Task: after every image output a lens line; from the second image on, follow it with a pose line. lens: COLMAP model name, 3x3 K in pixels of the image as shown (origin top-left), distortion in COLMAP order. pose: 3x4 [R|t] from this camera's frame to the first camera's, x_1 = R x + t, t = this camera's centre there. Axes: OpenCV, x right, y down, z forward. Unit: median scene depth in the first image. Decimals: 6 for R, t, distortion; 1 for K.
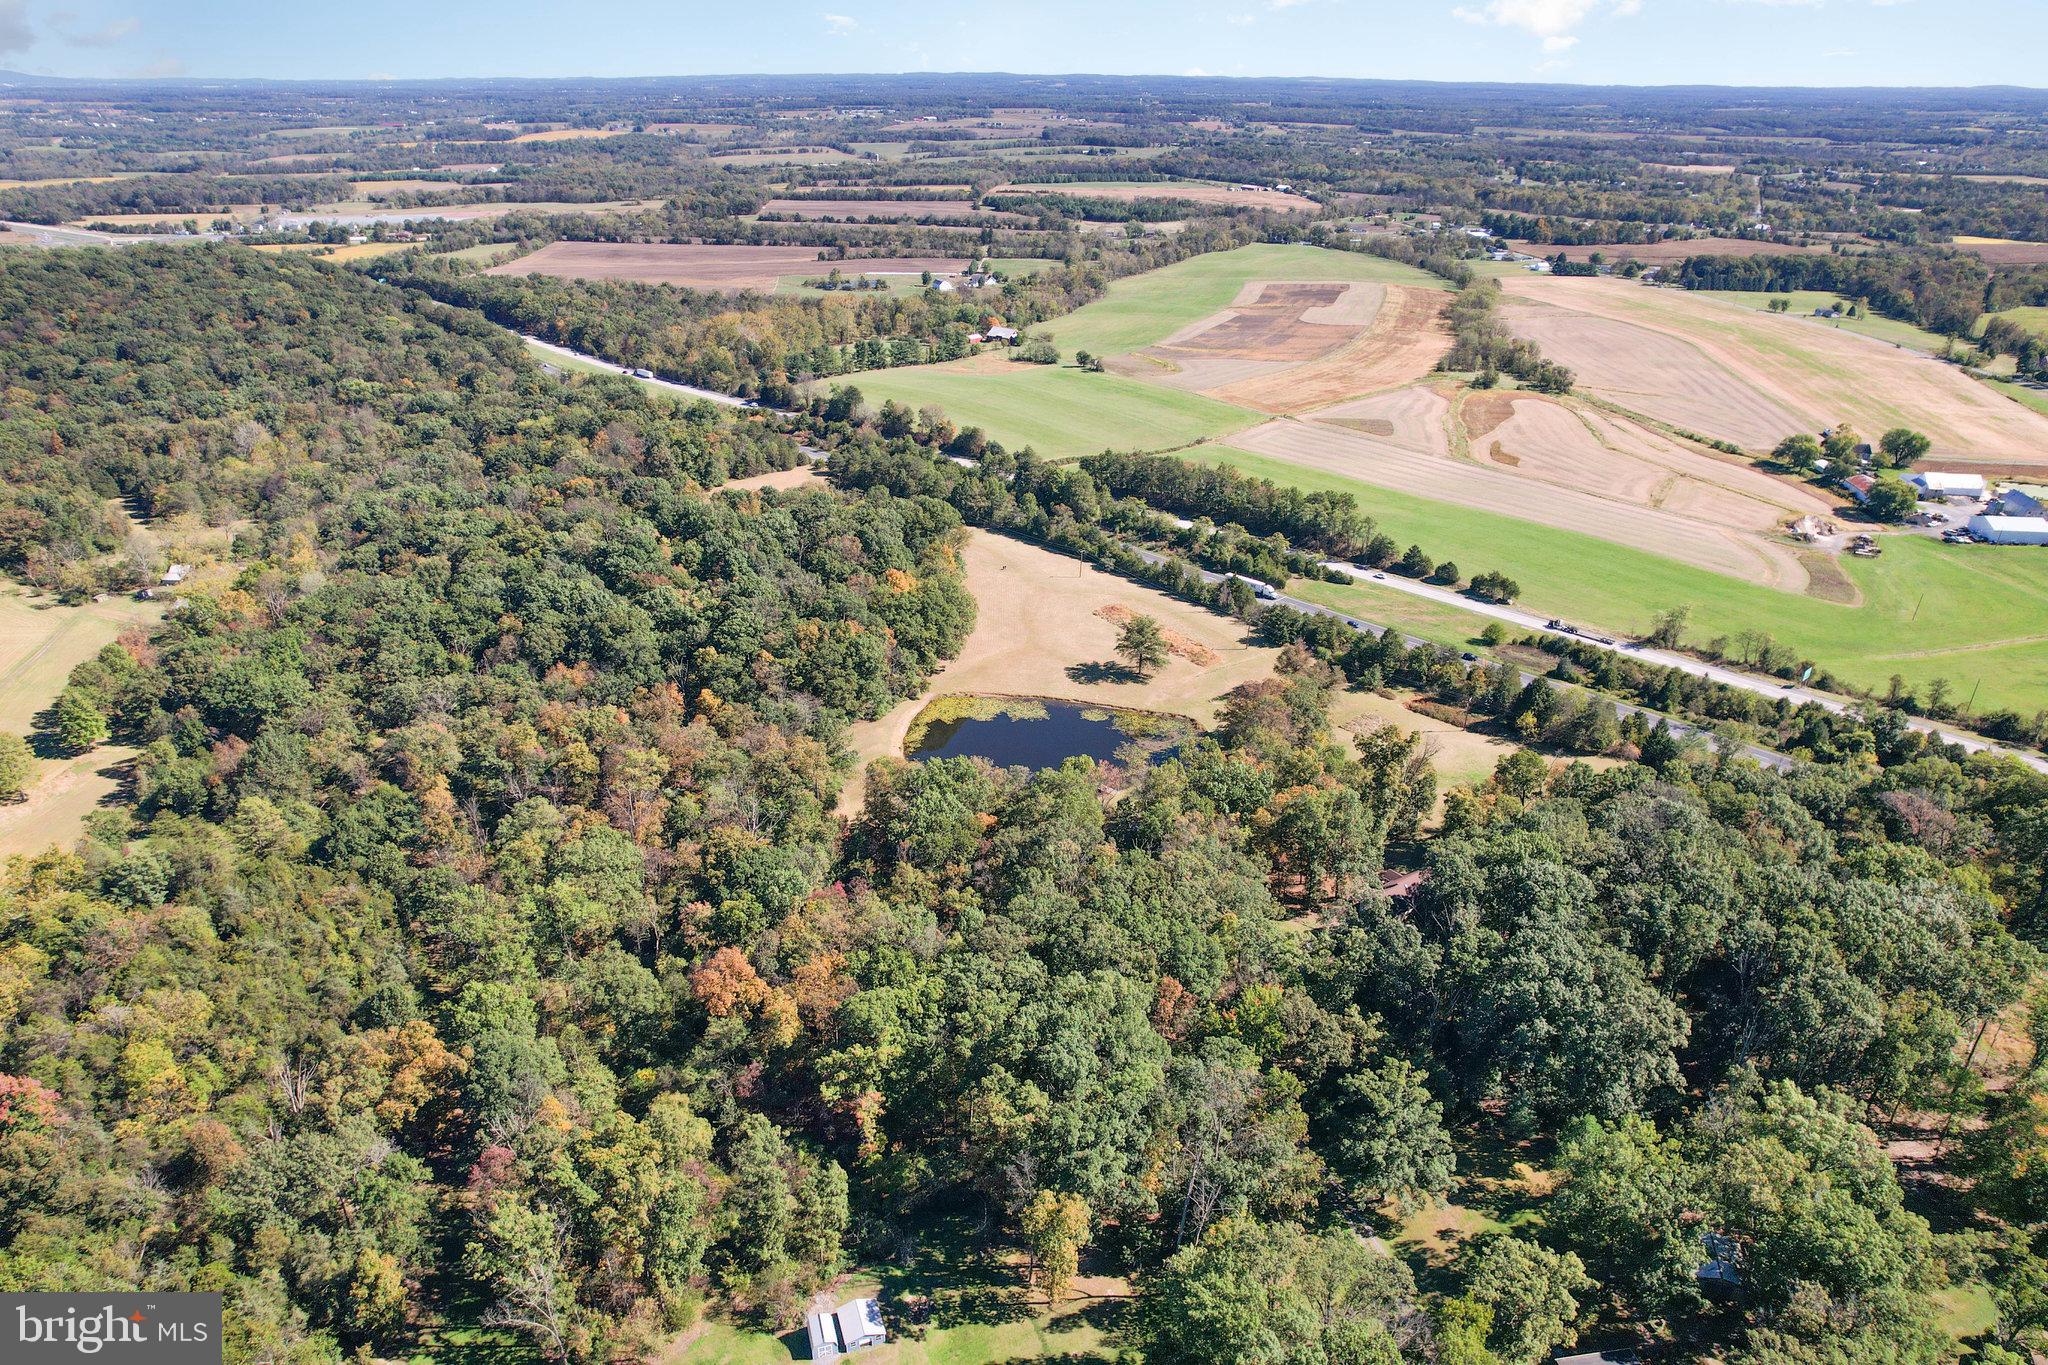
lens RADIAL K [[1313.3, 0, 1024.0], [0, 1313.3, 682.5], [0, 0, 1]] dist [-0.086601, 0.075872]
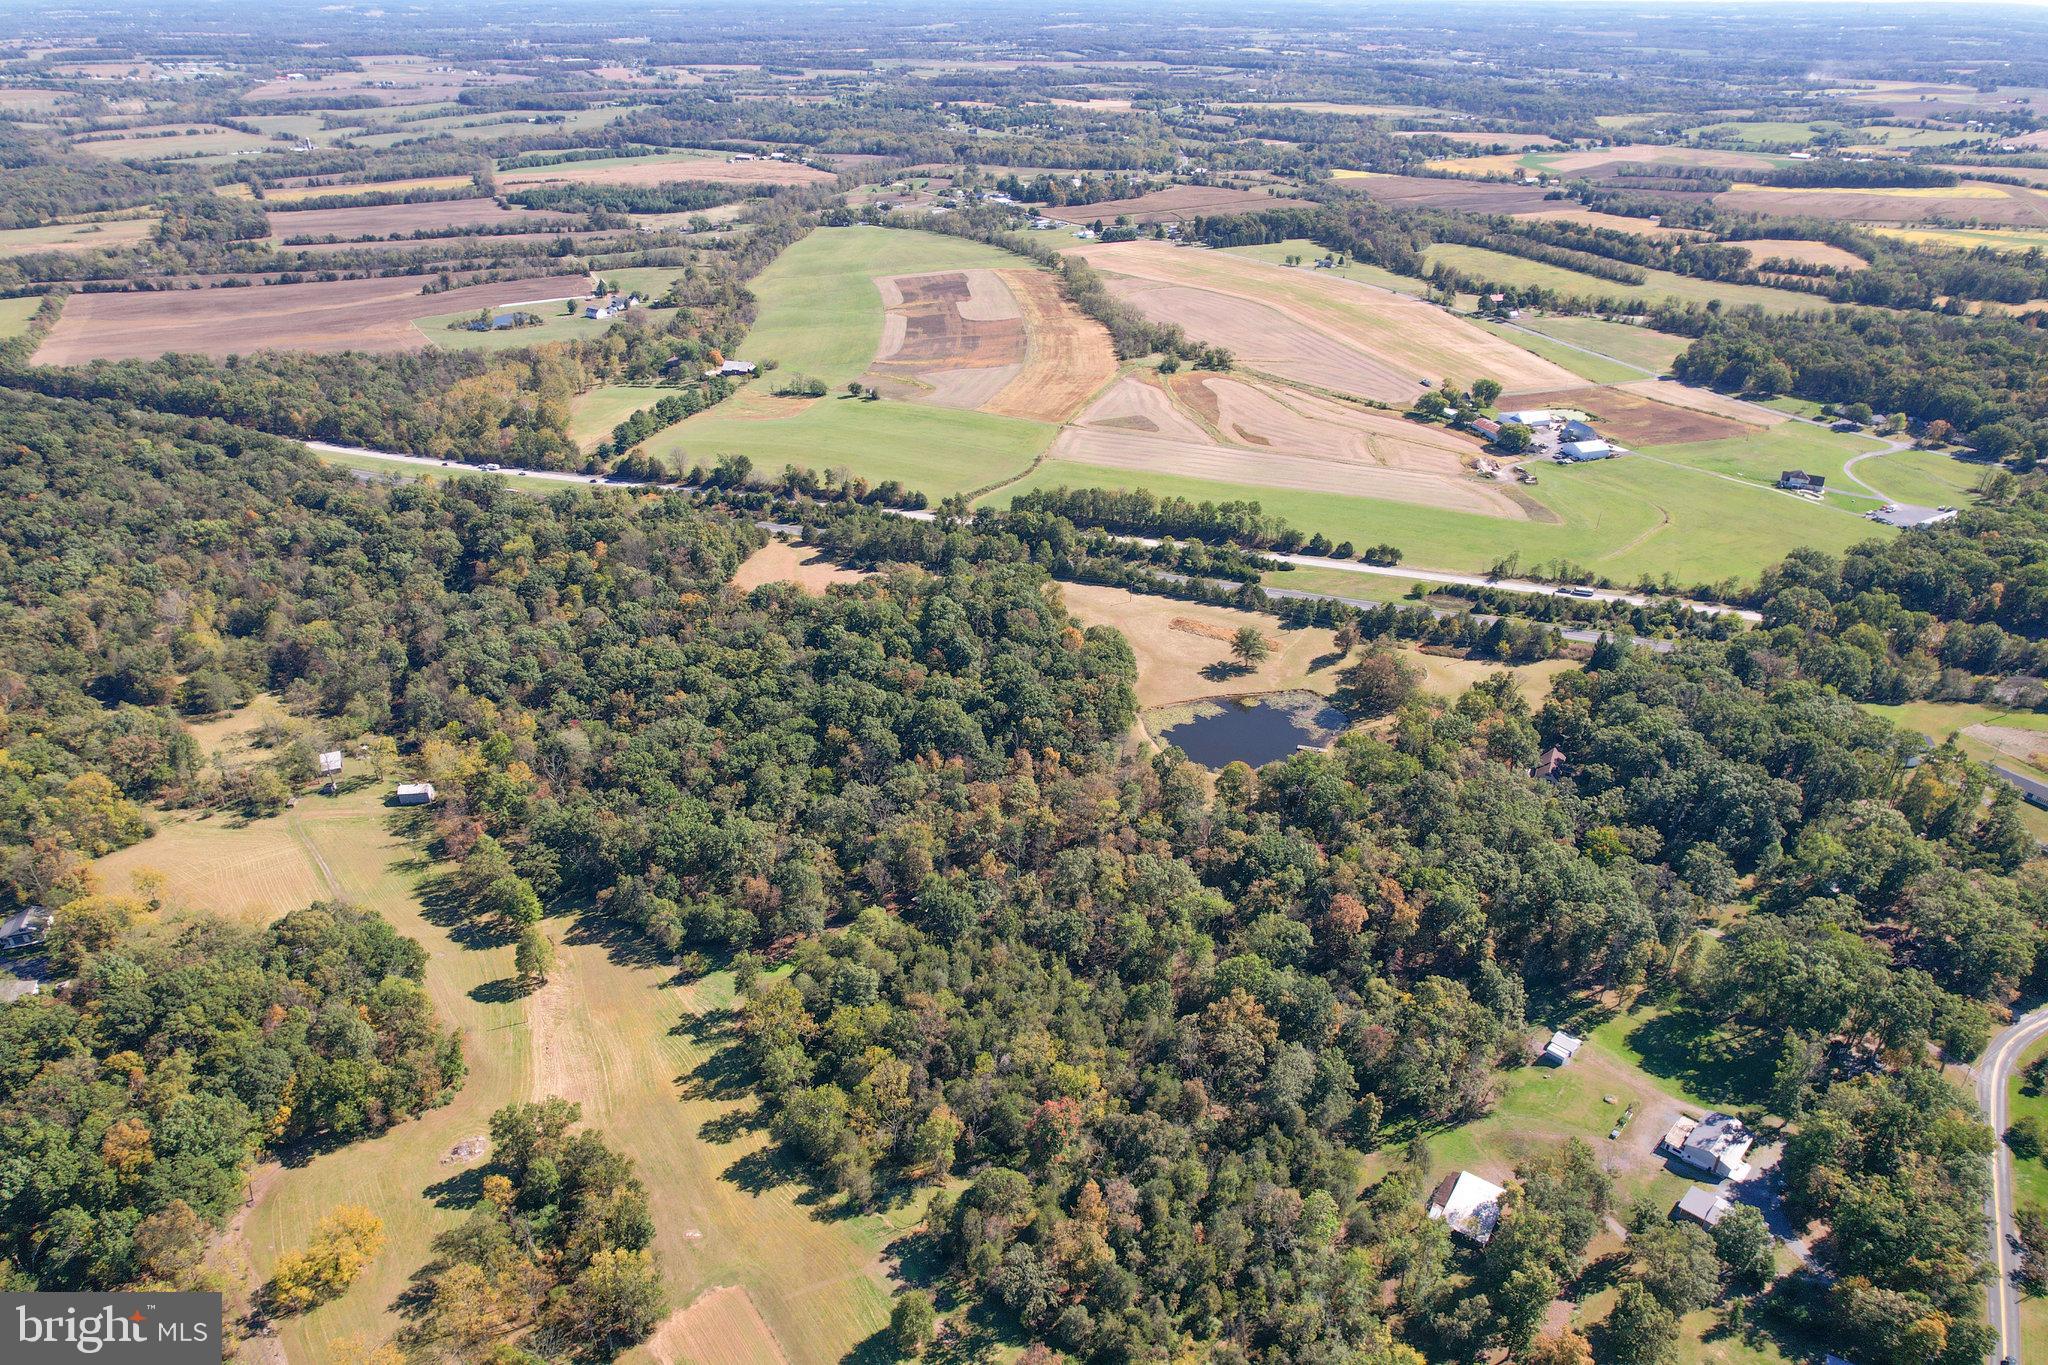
lens RADIAL K [[1313.3, 0, 1024.0], [0, 1313.3, 682.5], [0, 0, 1]] dist [-0.086601, 0.075872]
pose [[0.893252, -0.215947, 0.394293, -0.358403], [0.192840, 0.976339, 0.097854, -0.090609], [-0.406095, -0.011372, 0.913760, -0.106187]]
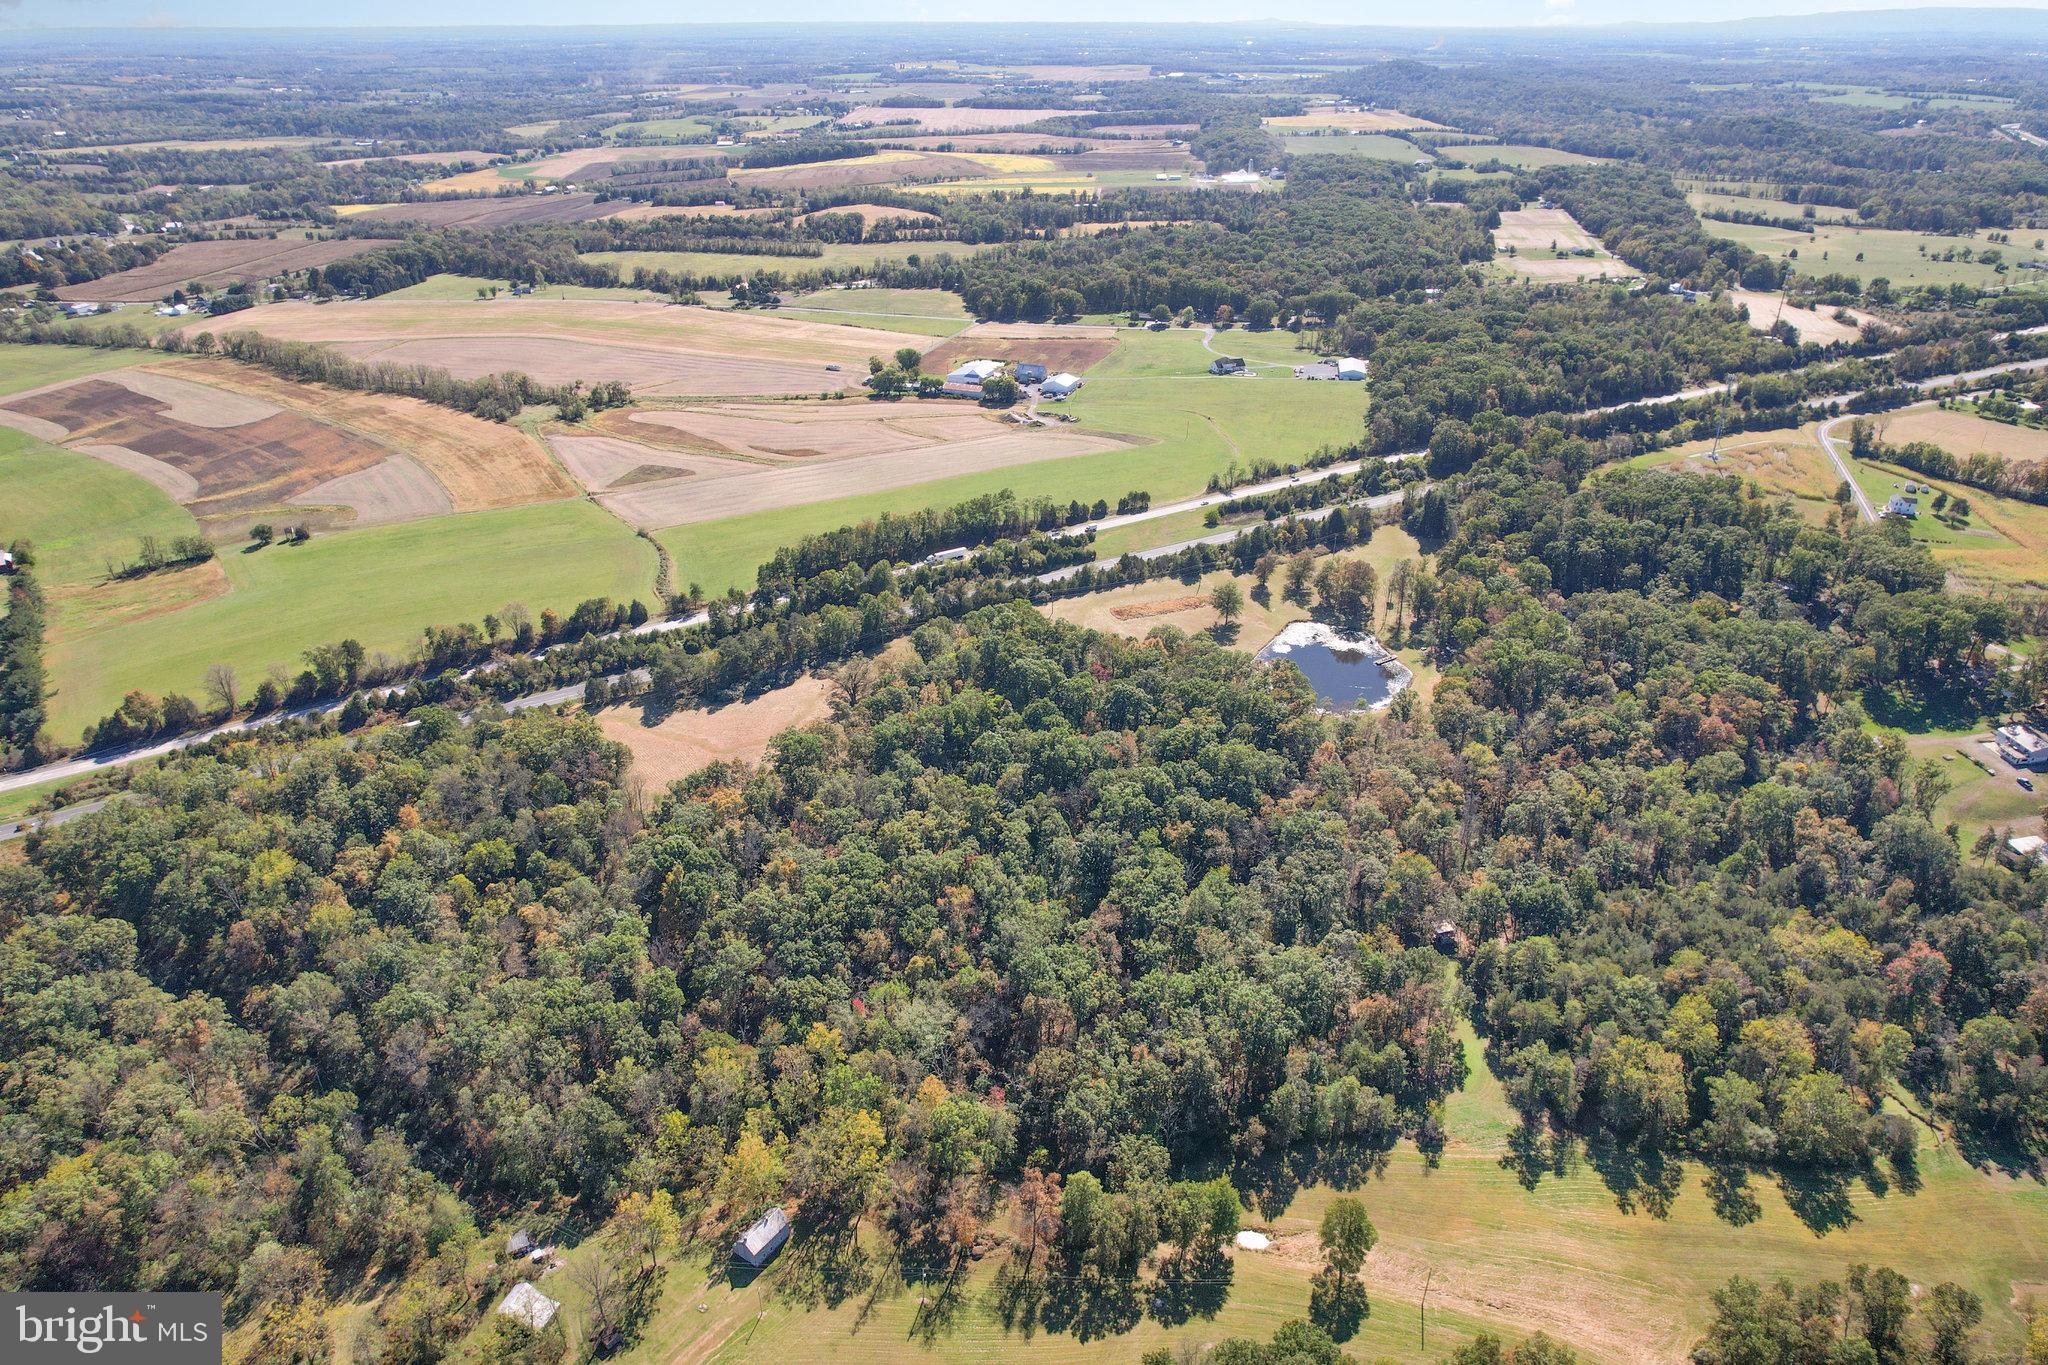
lens RADIAL K [[1313.3, 0, 1024.0], [0, 1313.3, 682.5], [0, 0, 1]] dist [-0.086601, 0.075872]
pose [[0.243181, -0.451952, 0.858255, -0.615494], [0.415940, 0.847925, 0.328659, -0.259413], [-0.876274, 0.277059, 0.394184, 0.337751]]
